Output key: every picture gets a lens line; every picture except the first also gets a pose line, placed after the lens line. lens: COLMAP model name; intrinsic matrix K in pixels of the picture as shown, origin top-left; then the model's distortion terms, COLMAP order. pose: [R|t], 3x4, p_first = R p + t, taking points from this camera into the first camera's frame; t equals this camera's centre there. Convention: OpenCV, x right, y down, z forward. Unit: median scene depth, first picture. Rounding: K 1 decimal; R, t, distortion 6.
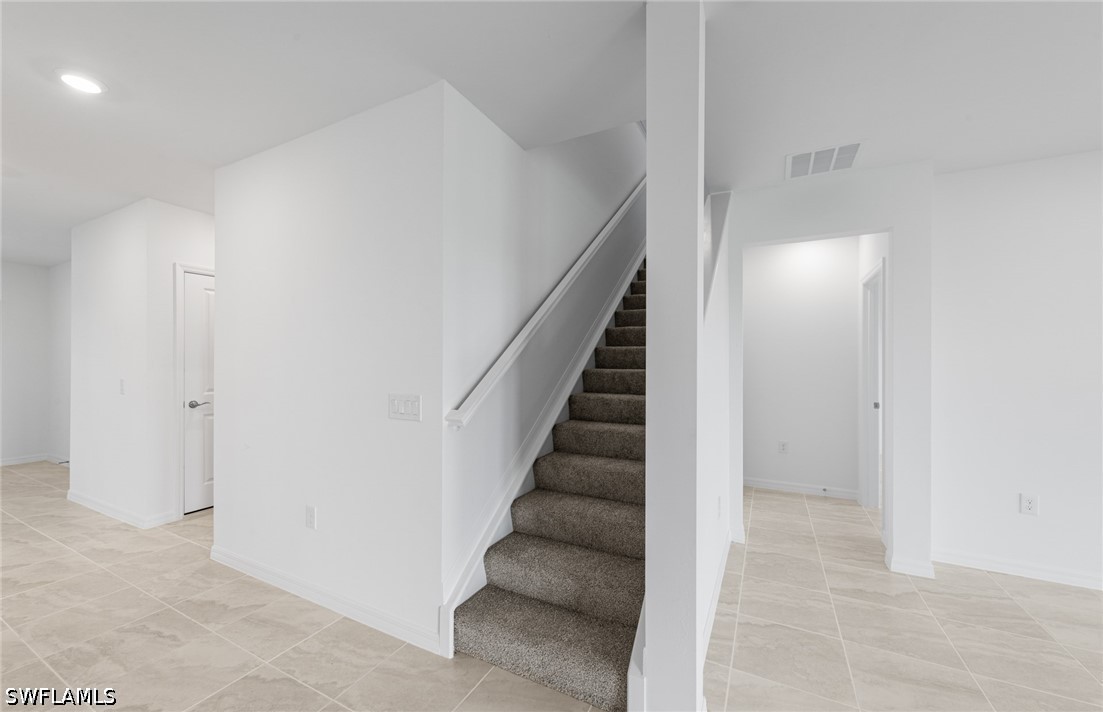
lens RADIAL K [[423.7, 0, 551.1], [0, 423.7, 362.8], [0, 0, 1]] dist [0.003598, -0.000406]
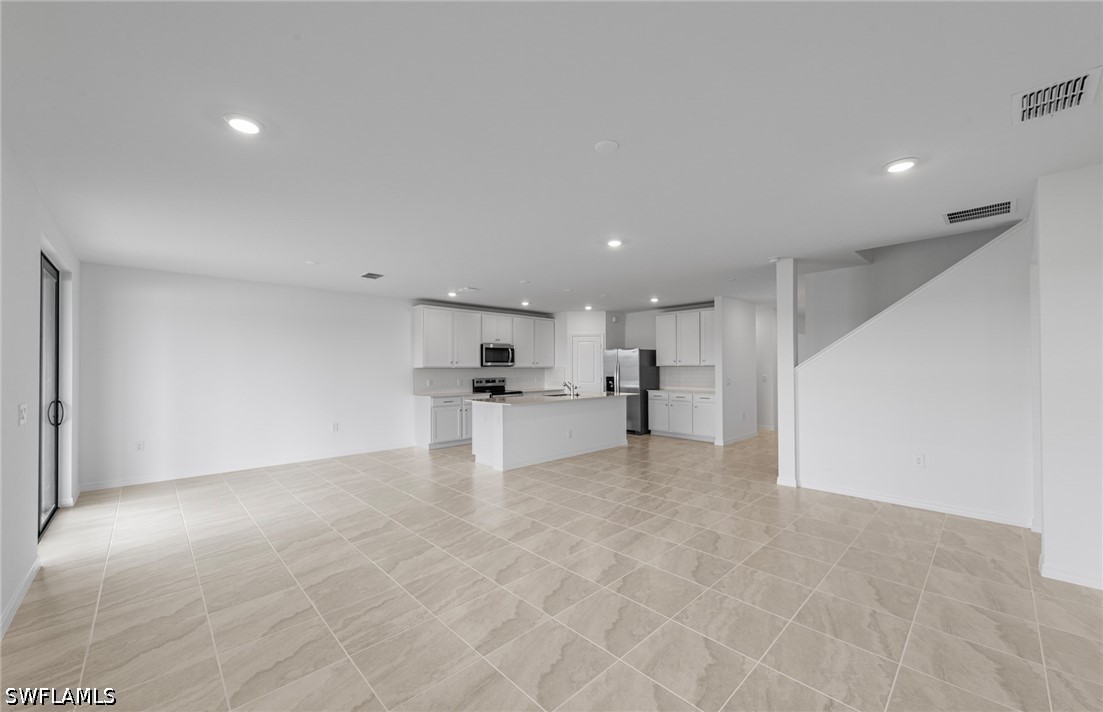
lens RADIAL K [[423.7, 0, 550.4], [0, 423.7, 348.4], [0, 0, 1]] dist [0.003598, -0.000406]
pose [[-0.320809, -0.044676, -0.946090, 2.244590], [0.003747, 0.998819, -0.048436, -0.008278], [0.947137, -0.019084, -0.320262, 0.189851]]
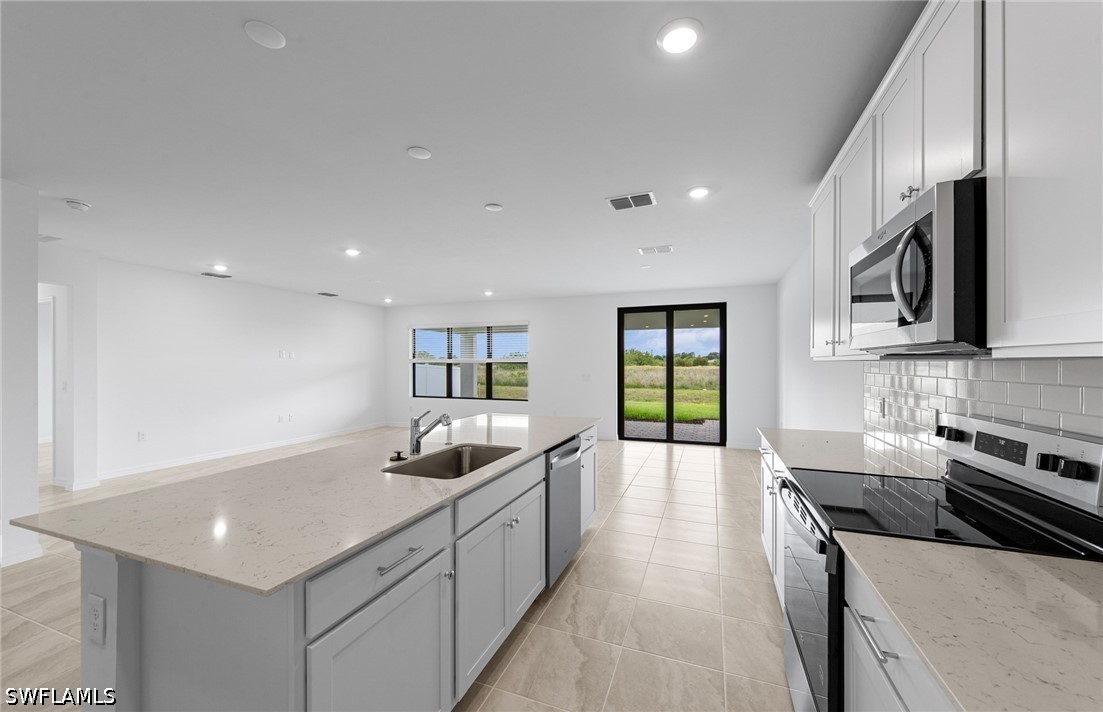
lens RADIAL K [[423.7, 0, 548.8], [0, 423.7, 361.4], [0, 0, 1]] dist [0.003598, -0.000406]
pose [[-0.113457, 0.000269, 0.993543, -1.077842], [0.001311, 0.999999, -0.000121, -0.019258], [-0.993542, 0.001289, -0.113457, -0.673658]]
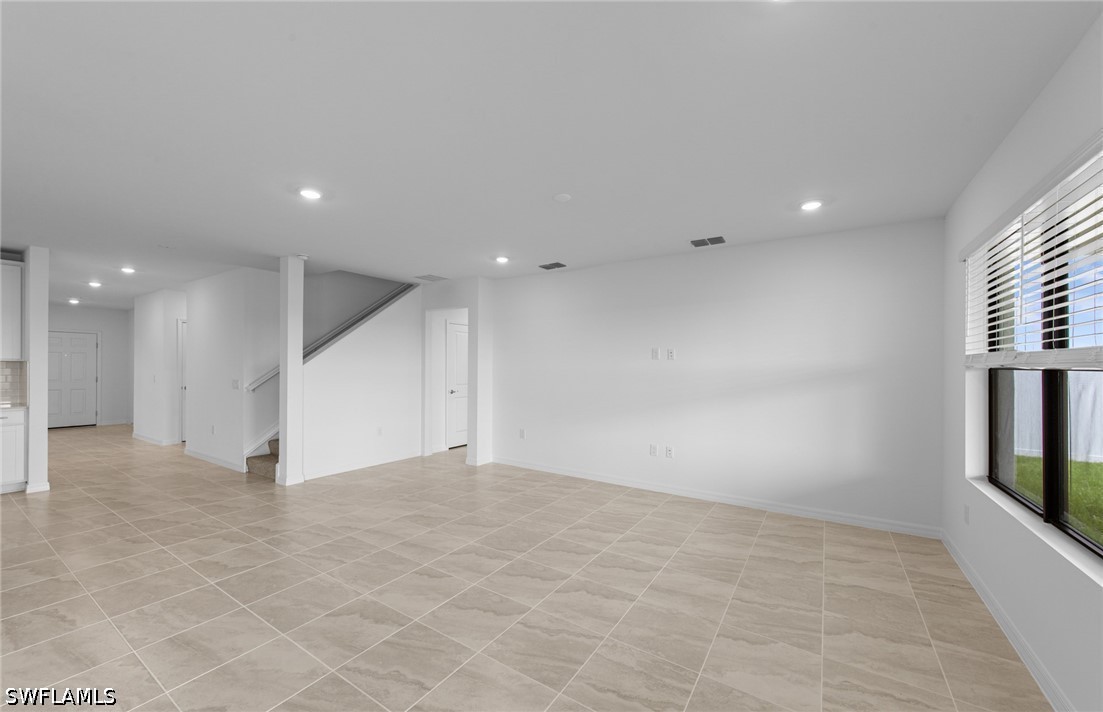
lens RADIAL K [[423.7, 0, 546.0], [0, 423.7, 371.2], [0, 0, 1]] dist [0.003598, -0.000406]
pose [[0.994692, 0.004707, -0.102786, 1.439891], [-0.003632, 0.999937, 0.010647, -0.010625], [0.102830, -0.010217, 0.994646, -1.121414]]
